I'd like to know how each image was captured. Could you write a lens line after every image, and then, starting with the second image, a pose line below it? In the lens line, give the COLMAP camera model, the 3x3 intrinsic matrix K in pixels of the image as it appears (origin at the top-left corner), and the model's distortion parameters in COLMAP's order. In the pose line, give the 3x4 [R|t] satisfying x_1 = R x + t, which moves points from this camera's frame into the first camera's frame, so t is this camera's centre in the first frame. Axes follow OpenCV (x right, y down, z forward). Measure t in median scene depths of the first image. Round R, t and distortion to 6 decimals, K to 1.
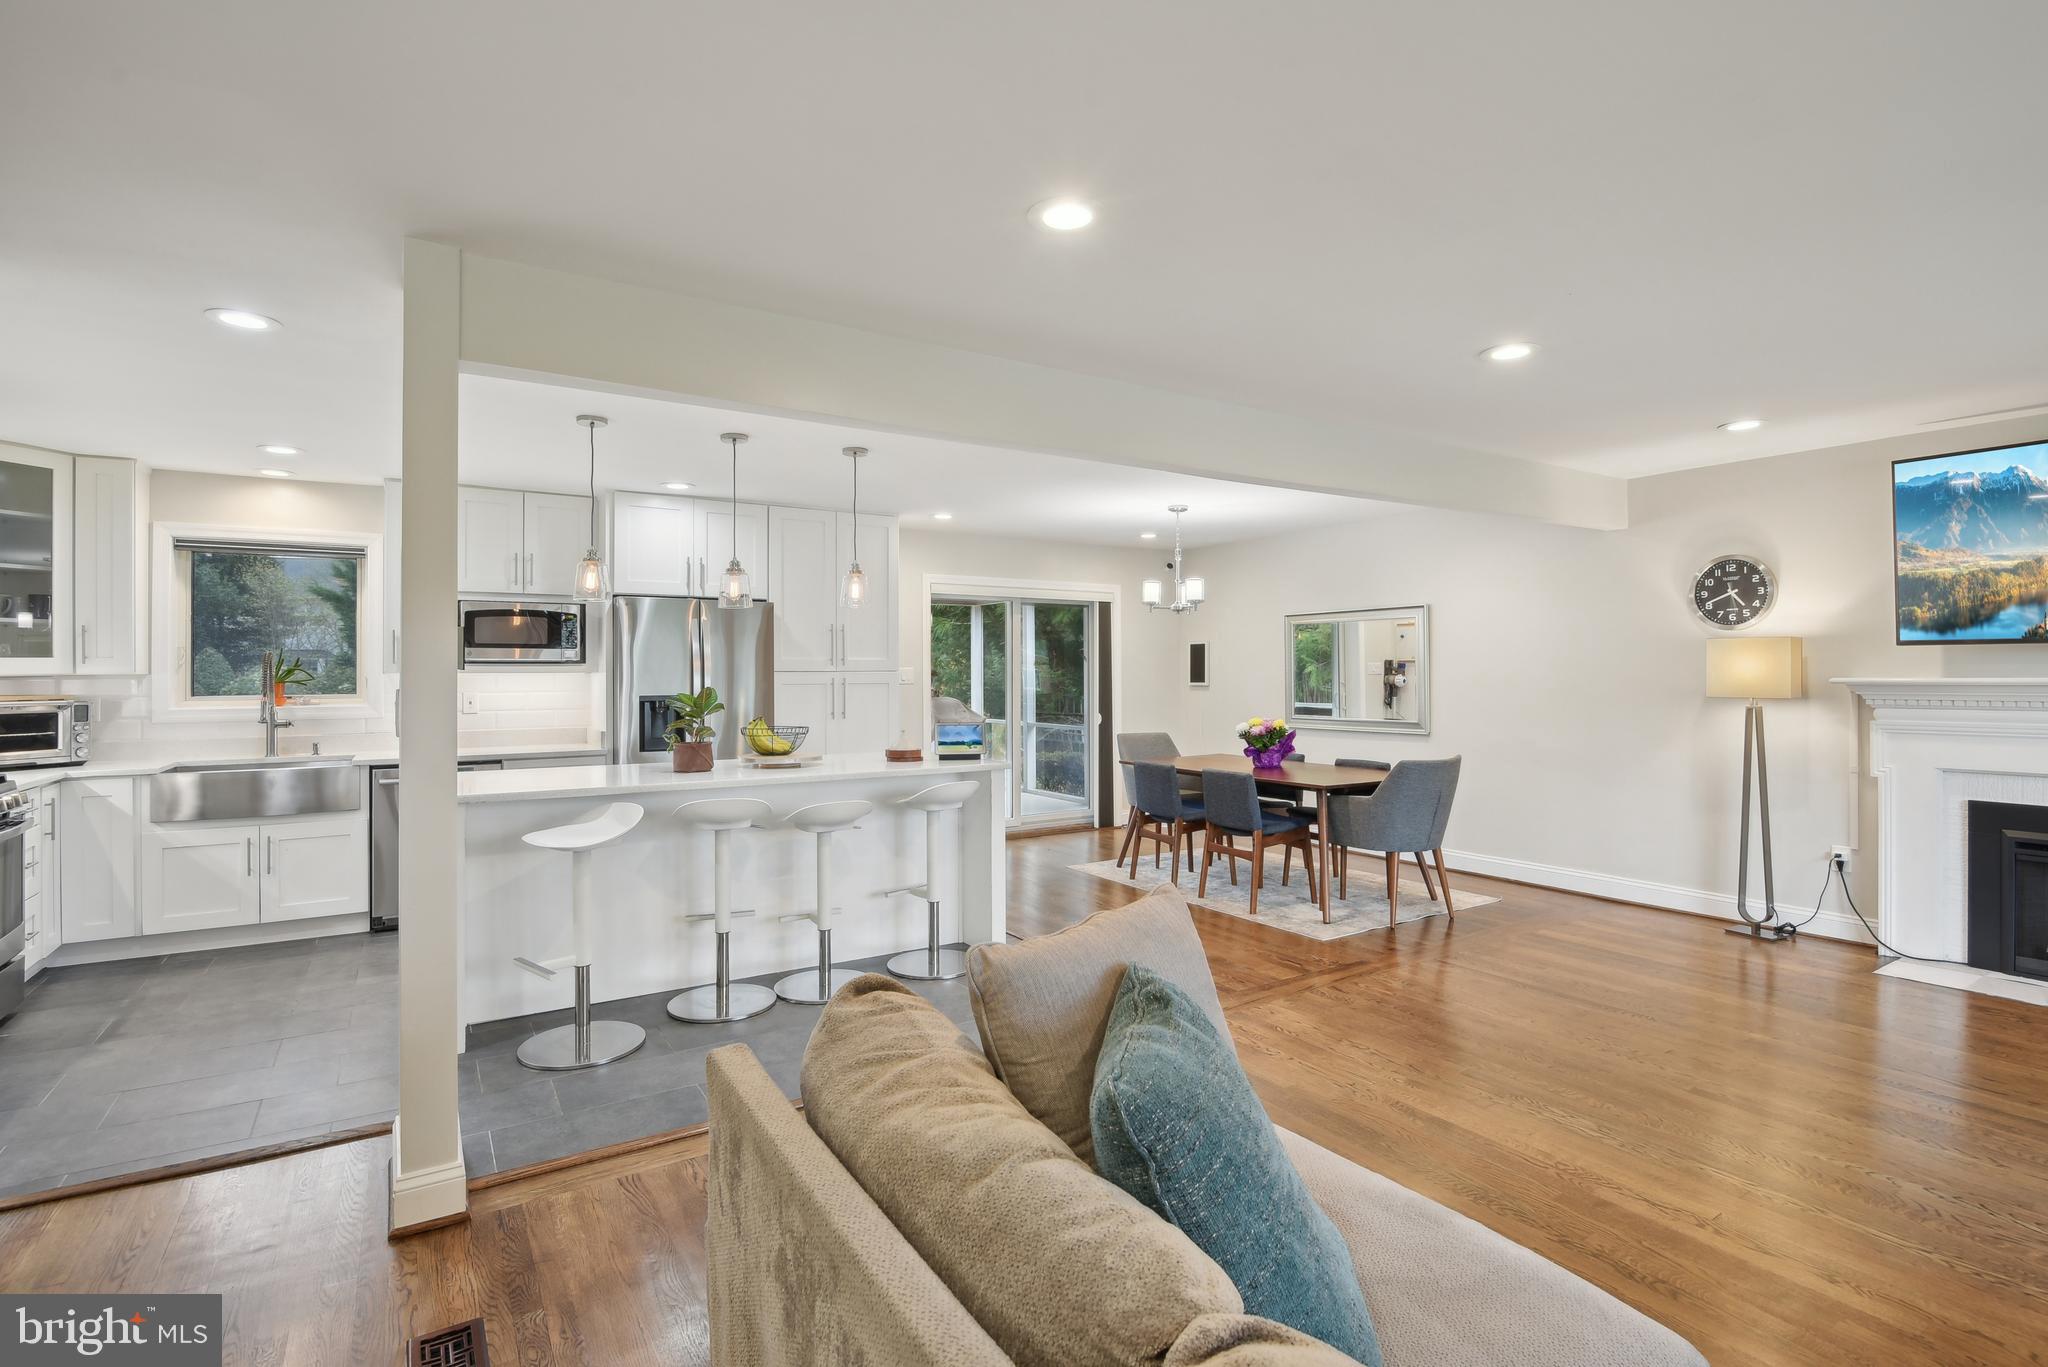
lens RADIAL K [[953.1, 0, 1038.6], [0, 953.1, 668.5], [0, 0, 1]] dist [-0.013627, -0.006346]
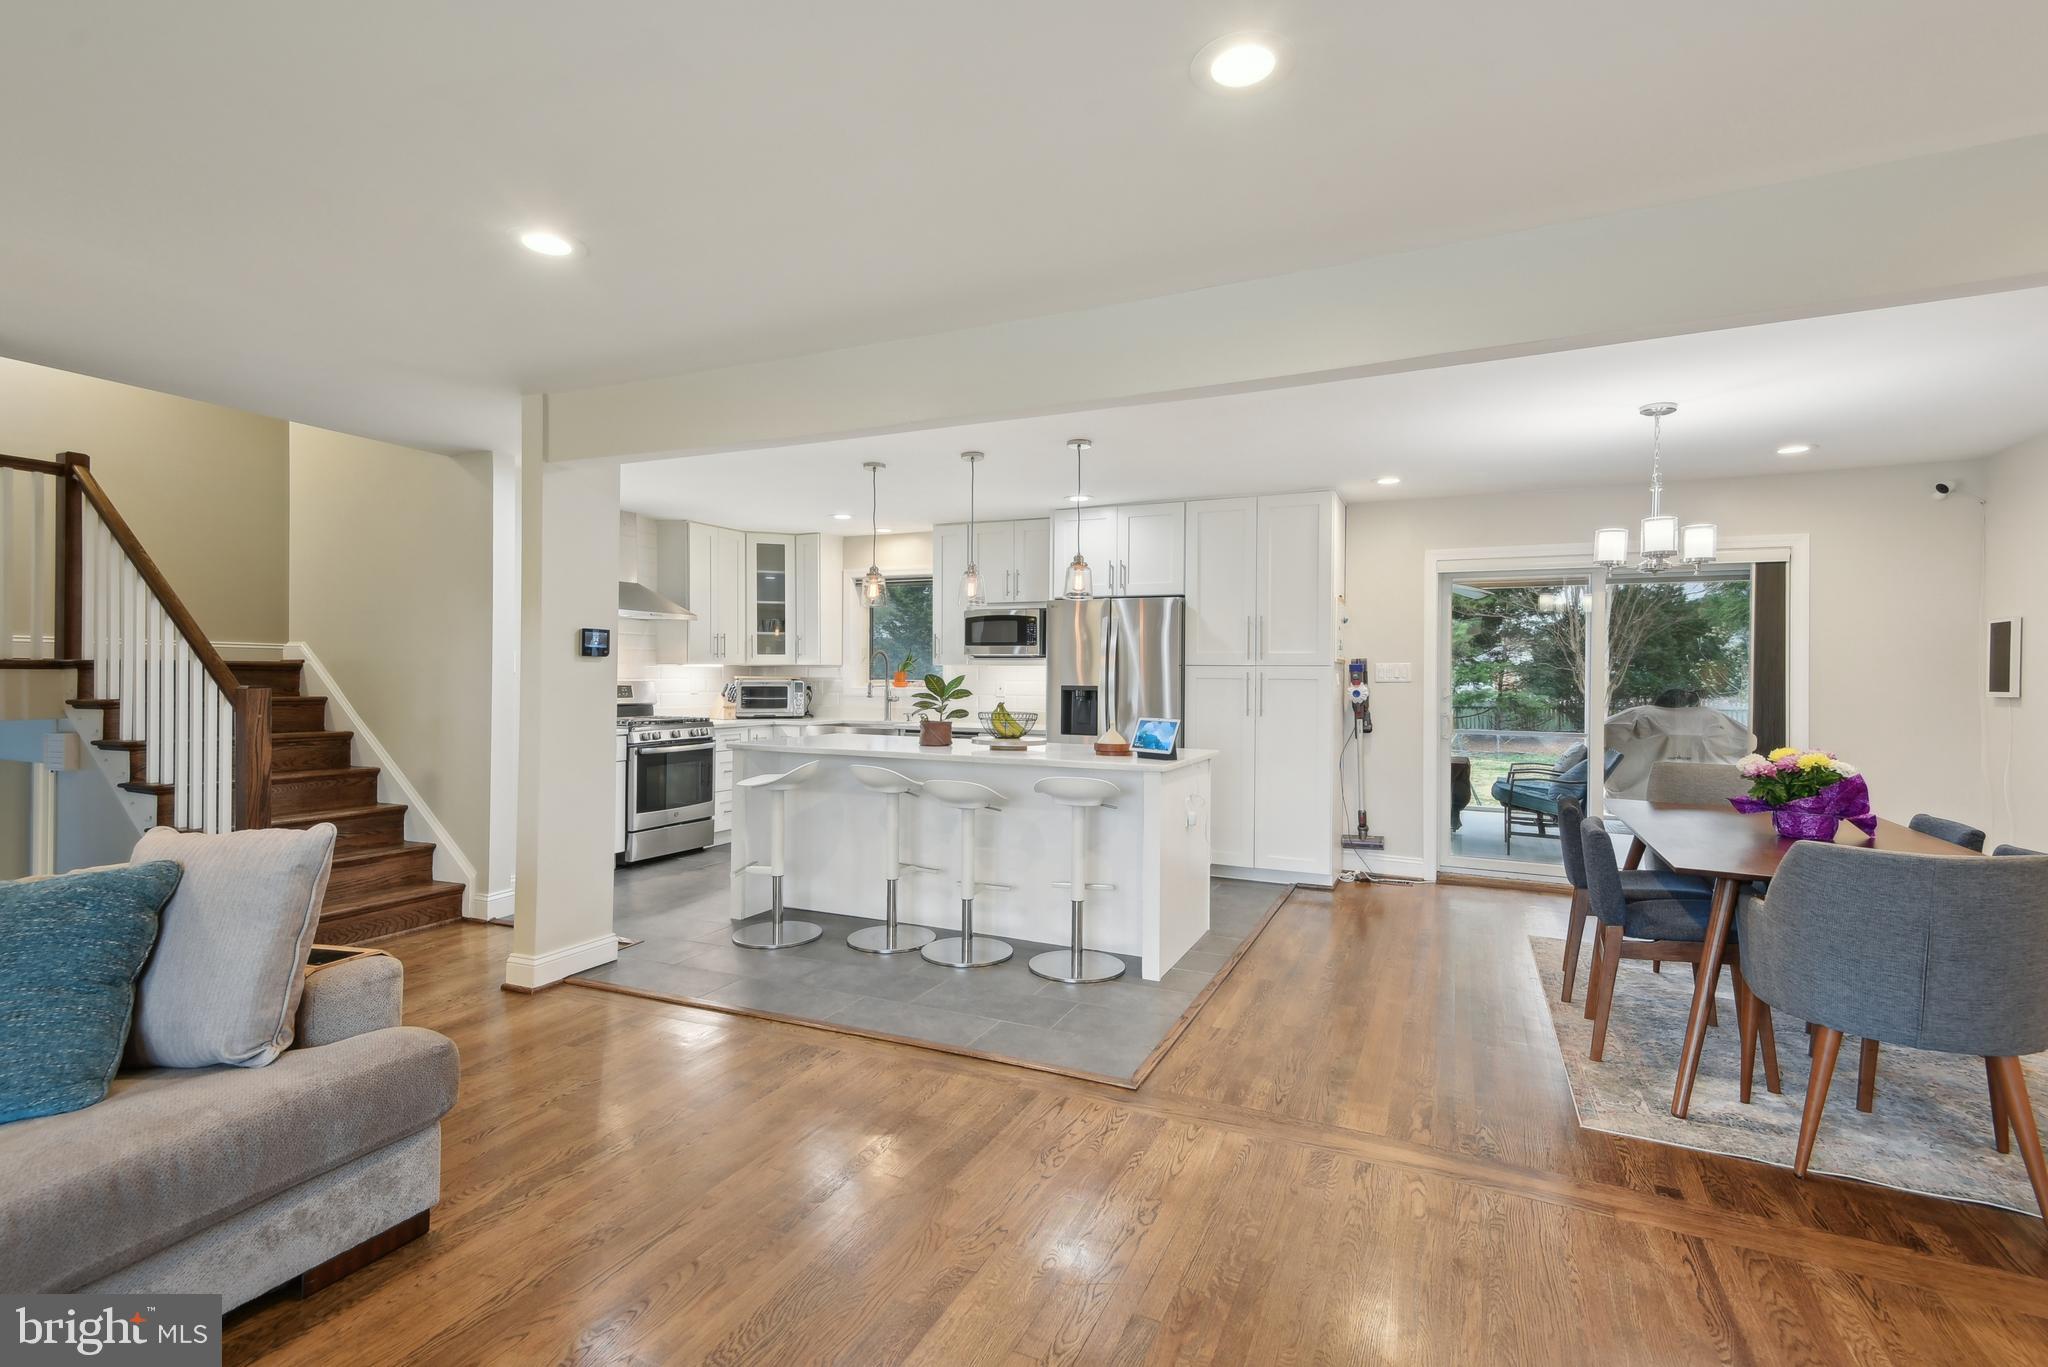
lens RADIAL K [[953.1, 0, 995.2], [0, 953.1, 677.0], [0, 0, 1]] dist [-0.013627, -0.006346]
pose [[0.516076, 0.011111, -0.856471, 0.557307], [-0.007274, 0.999937, 0.008589, 0.009985], [0.856512, 0.001797, 0.516124, 0.370275]]
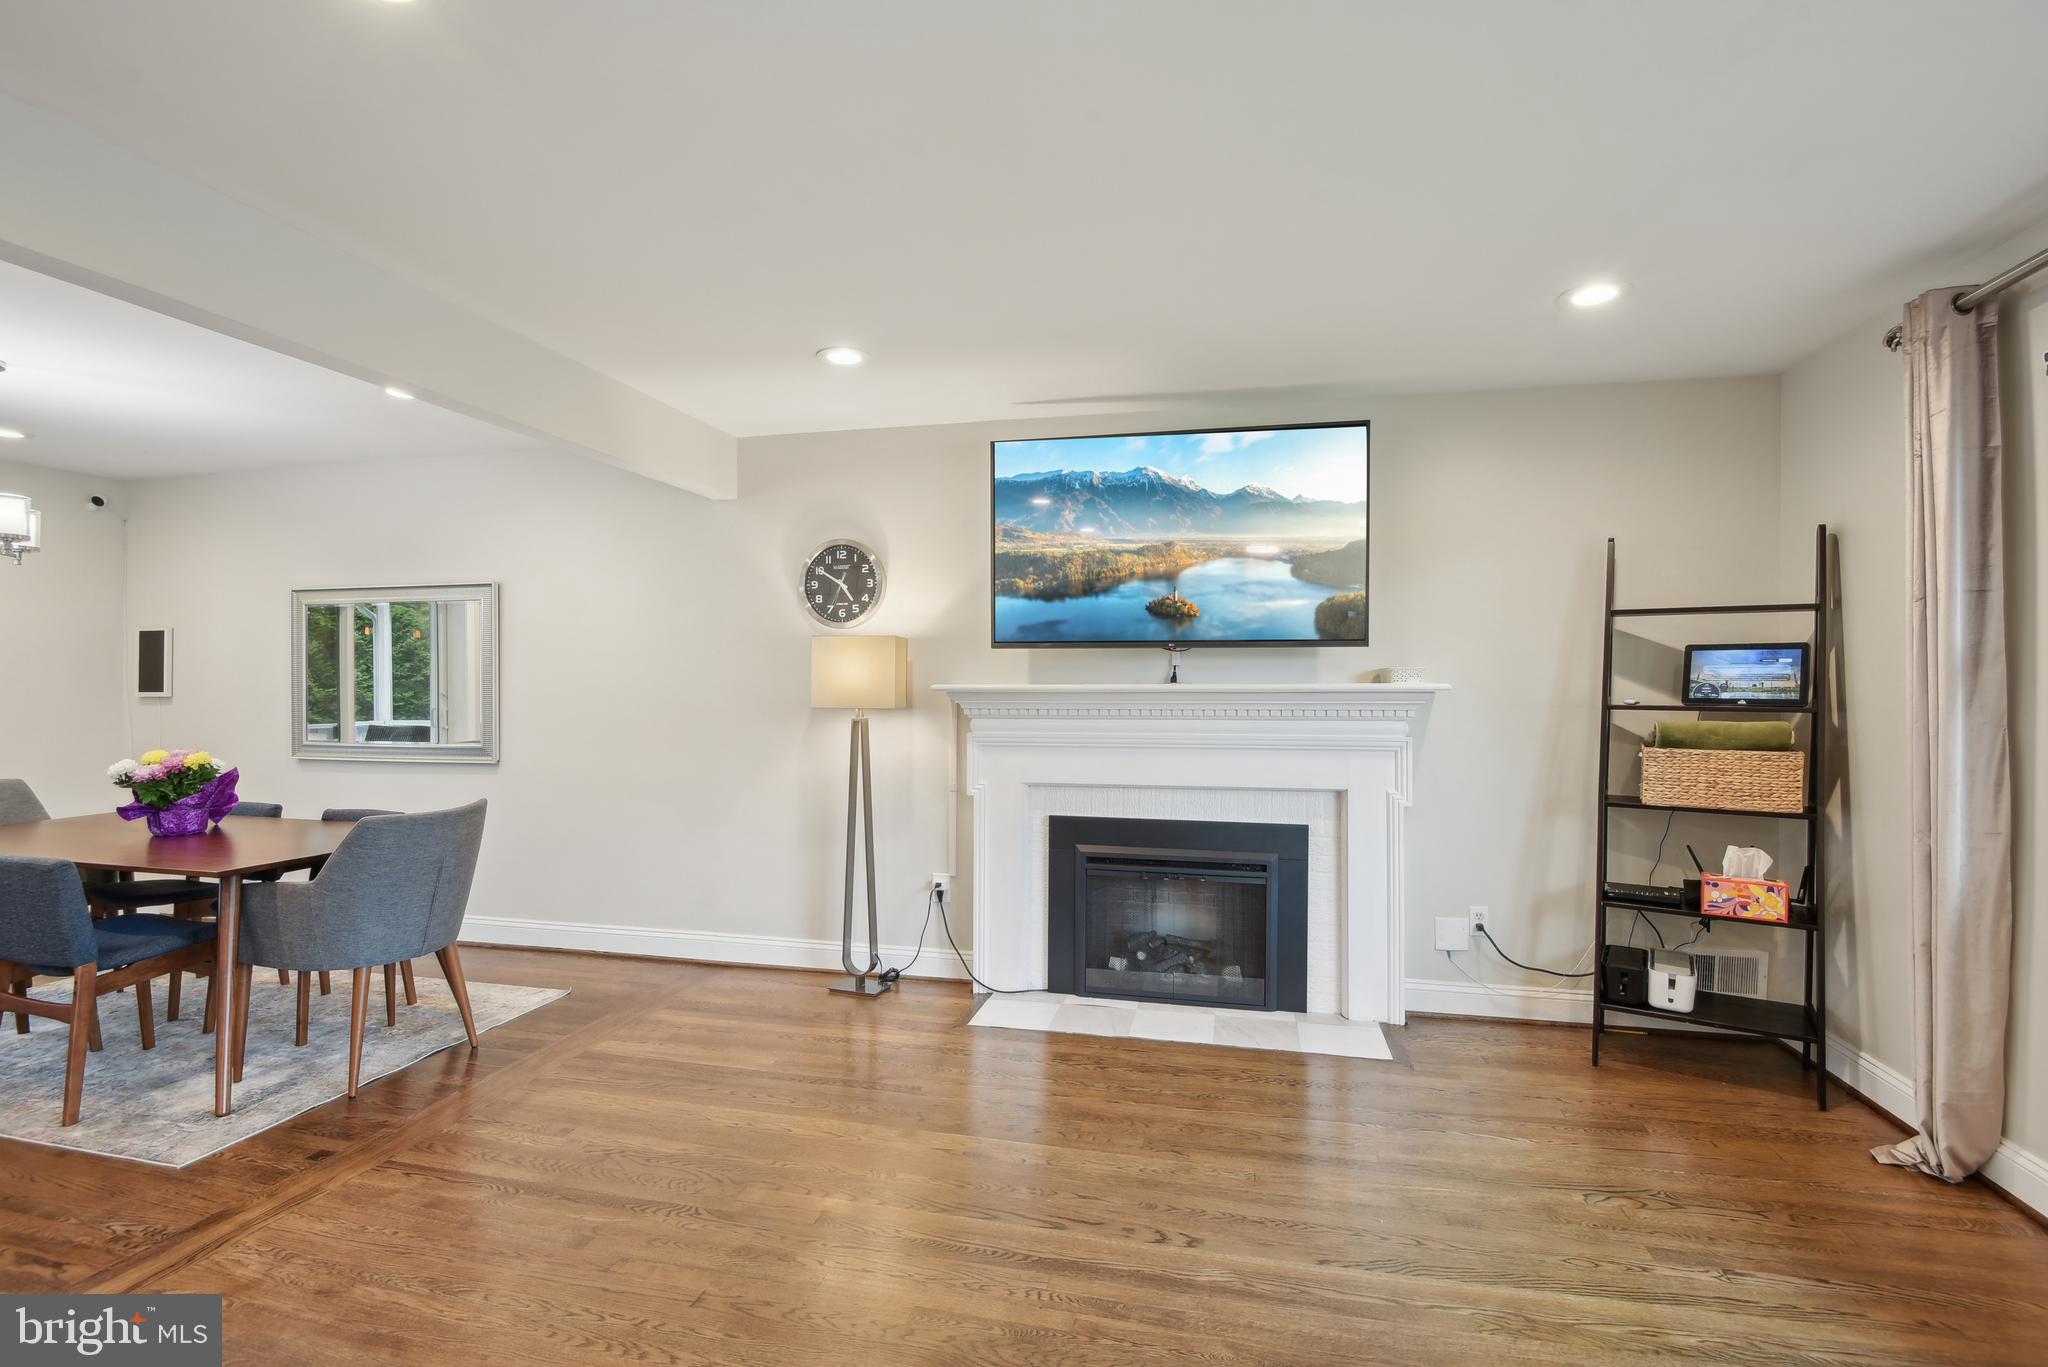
lens RADIAL K [[953.1, 0, 1015.4], [0, 953.1, 682.8], [0, 0, 1]] dist [-0.013627, -0.006346]
pose [[0.719969, 0.010013, 0.693934, 0.250842], [-0.009600, 0.999944, -0.004468, 0.010188], [-0.693940, -0.003445, 0.720025, 0.273212]]
